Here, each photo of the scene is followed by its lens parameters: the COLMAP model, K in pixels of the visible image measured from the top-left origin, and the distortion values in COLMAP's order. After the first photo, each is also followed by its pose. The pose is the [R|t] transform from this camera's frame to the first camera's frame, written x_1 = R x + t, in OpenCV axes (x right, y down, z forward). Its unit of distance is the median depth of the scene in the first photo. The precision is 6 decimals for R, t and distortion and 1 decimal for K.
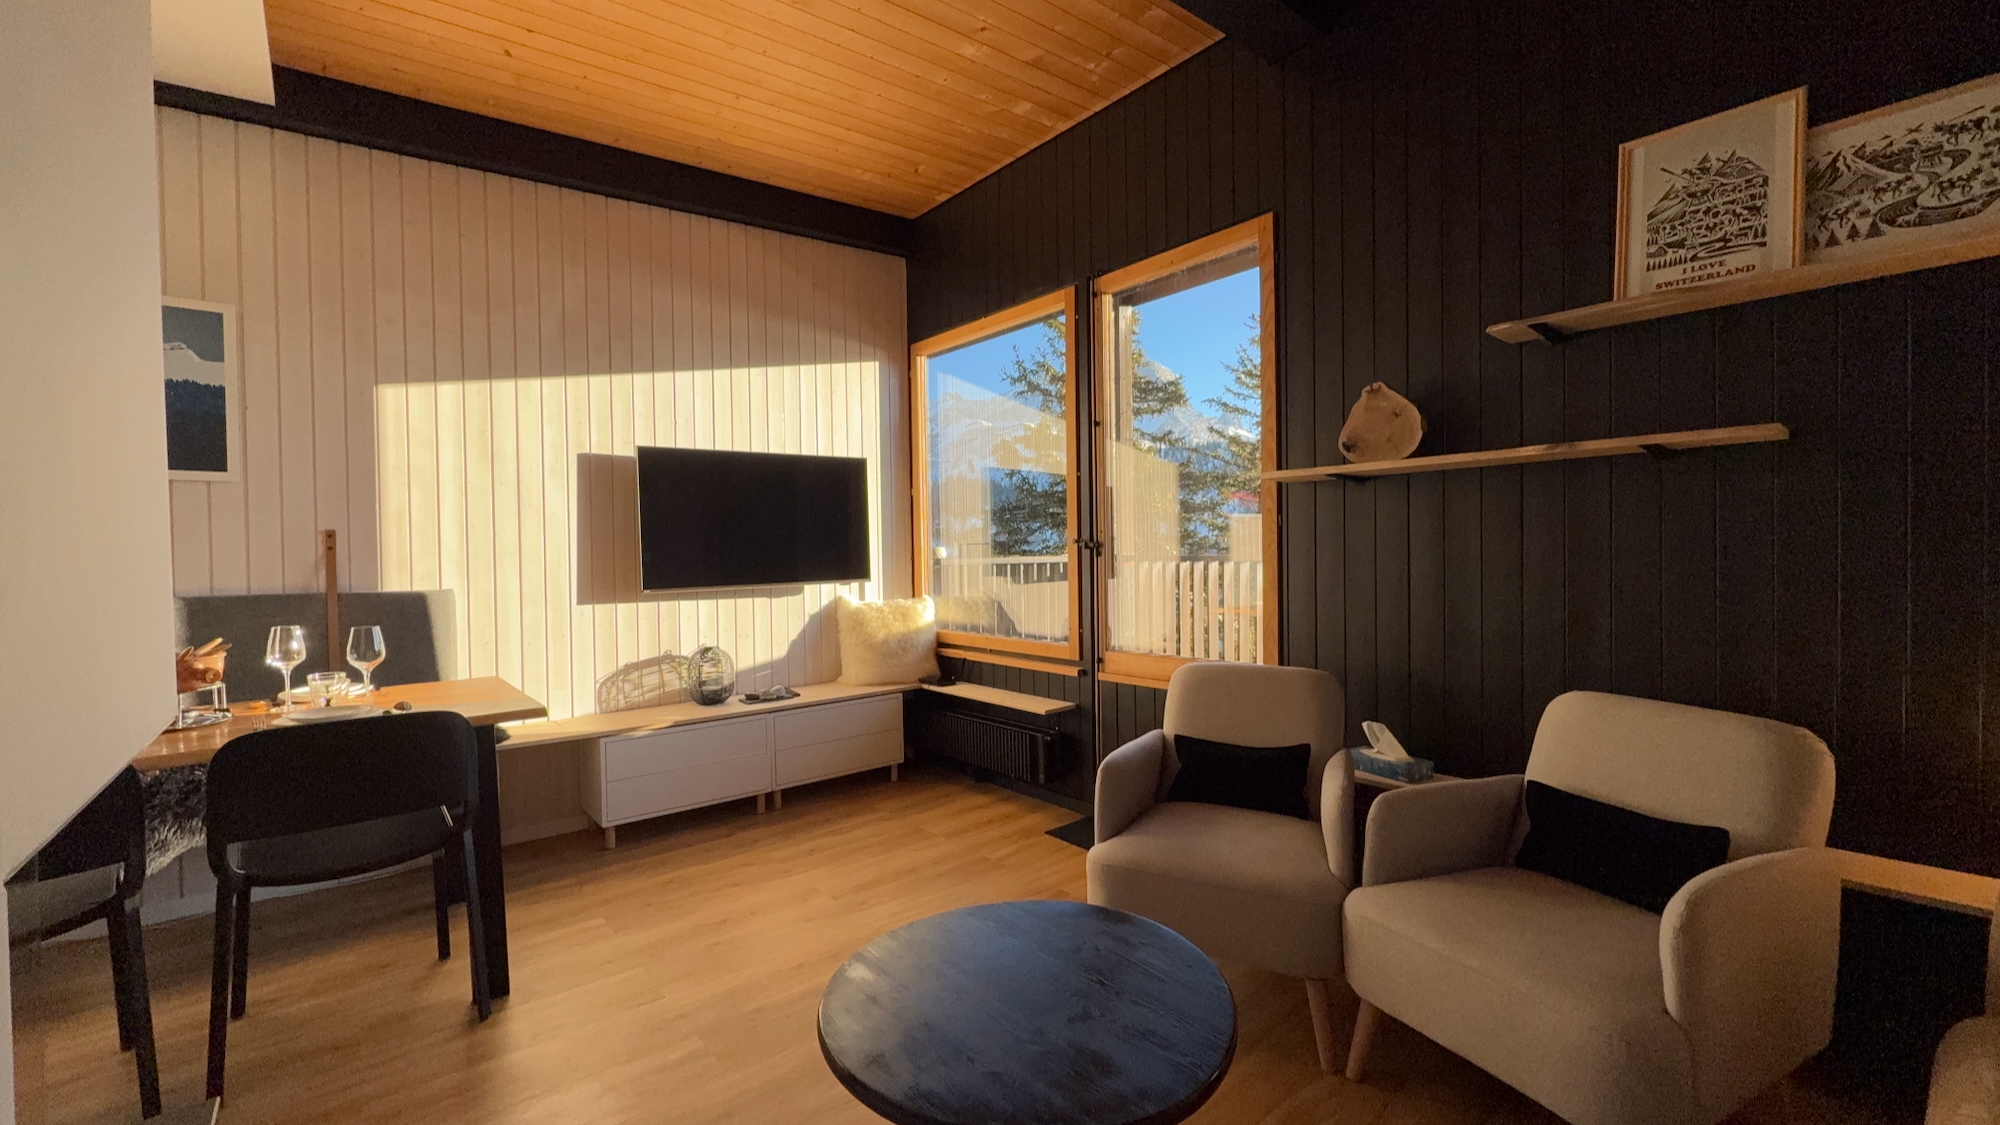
lens RADIAL K [[800.2, 0, 1001.5], [0, 800.2, 564.1], [0, 0, 1]] dist [0.000423, 0.000034]
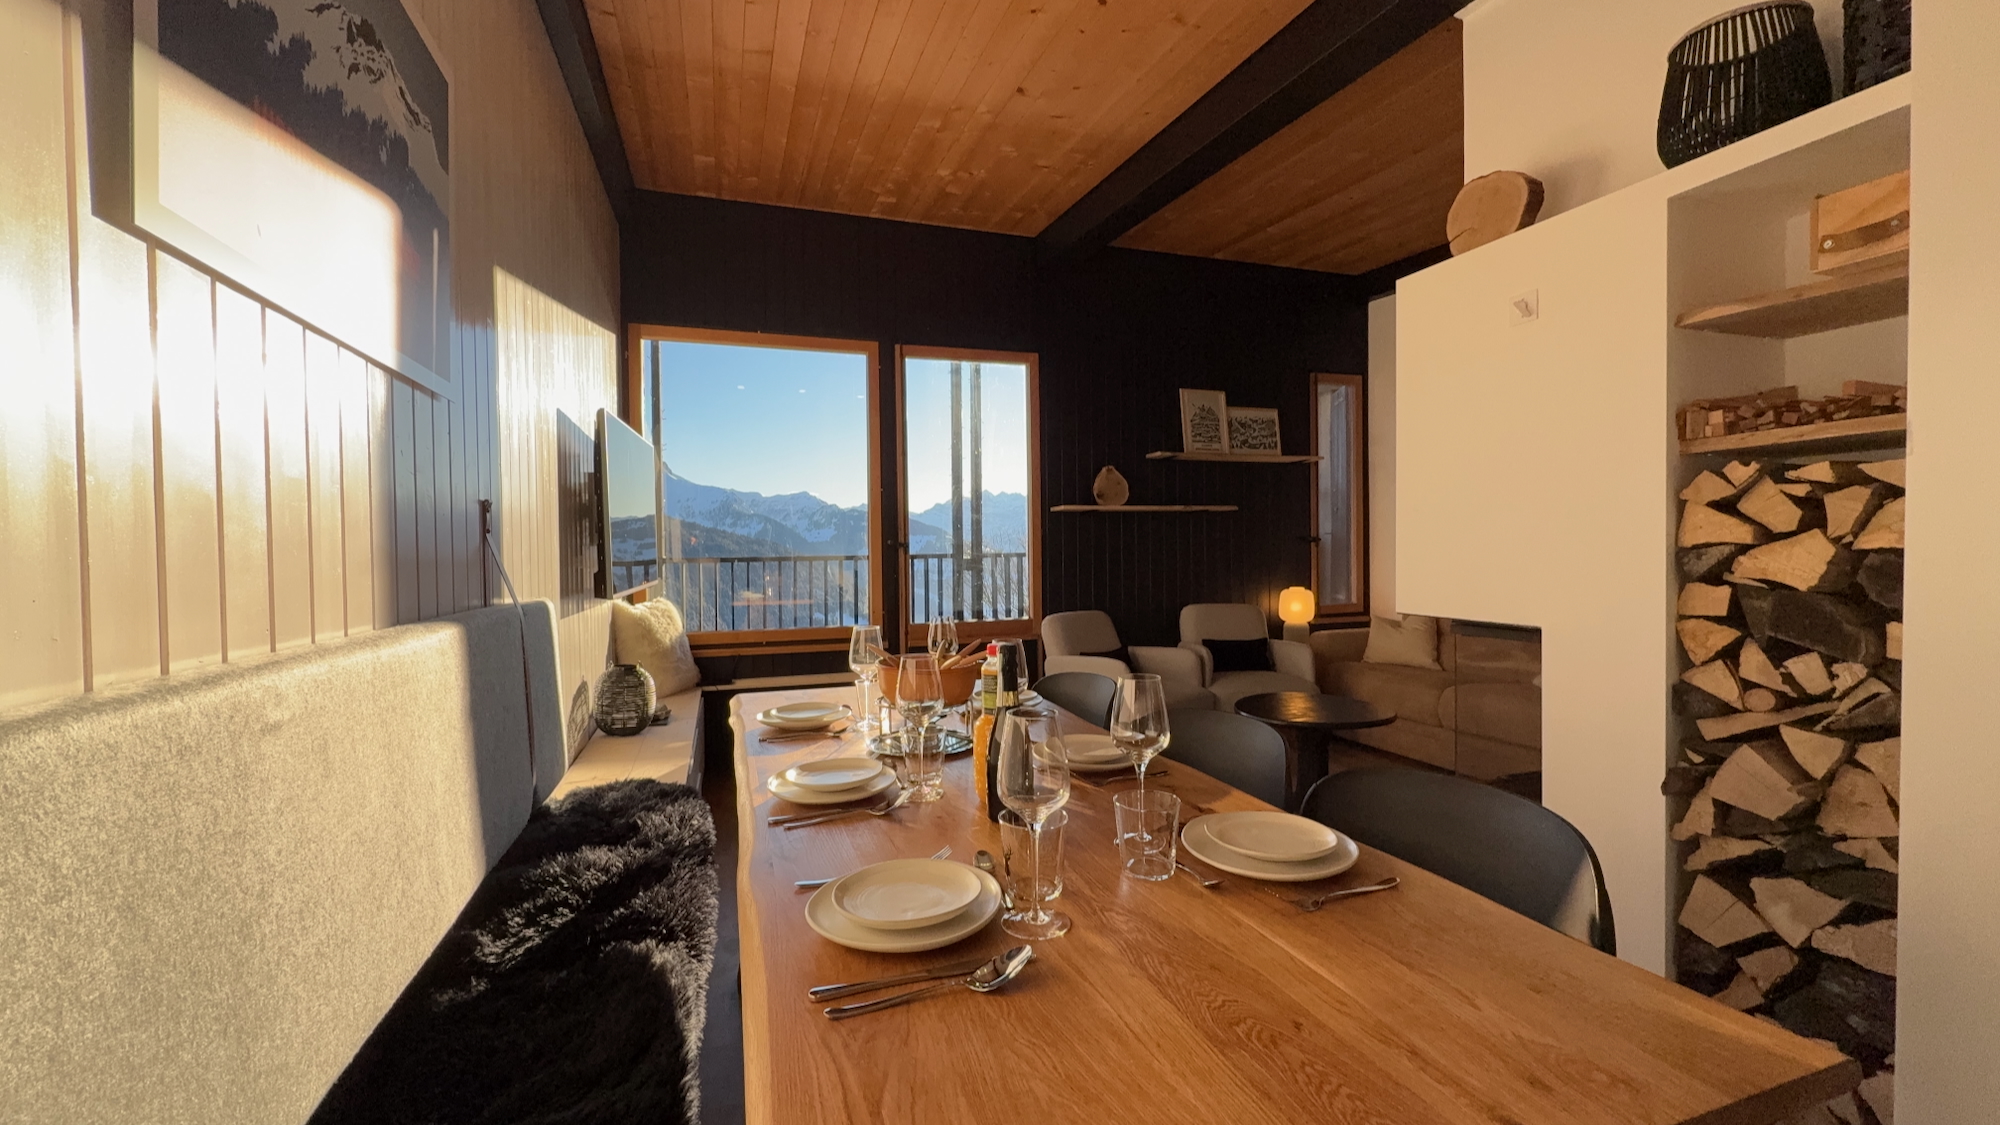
lens RADIAL K [[800.2, 0, 1001.5], [0, 800.2, 564.1], [0, 0, 1]] dist [0.000423, 0.000034]
pose [[0.352089, -0.007138, 0.935939, -1.325181], [0.023220, 0.999730, -0.001111, 0.014401], [-0.935679, 0.022124, 0.352159, 0.481990]]
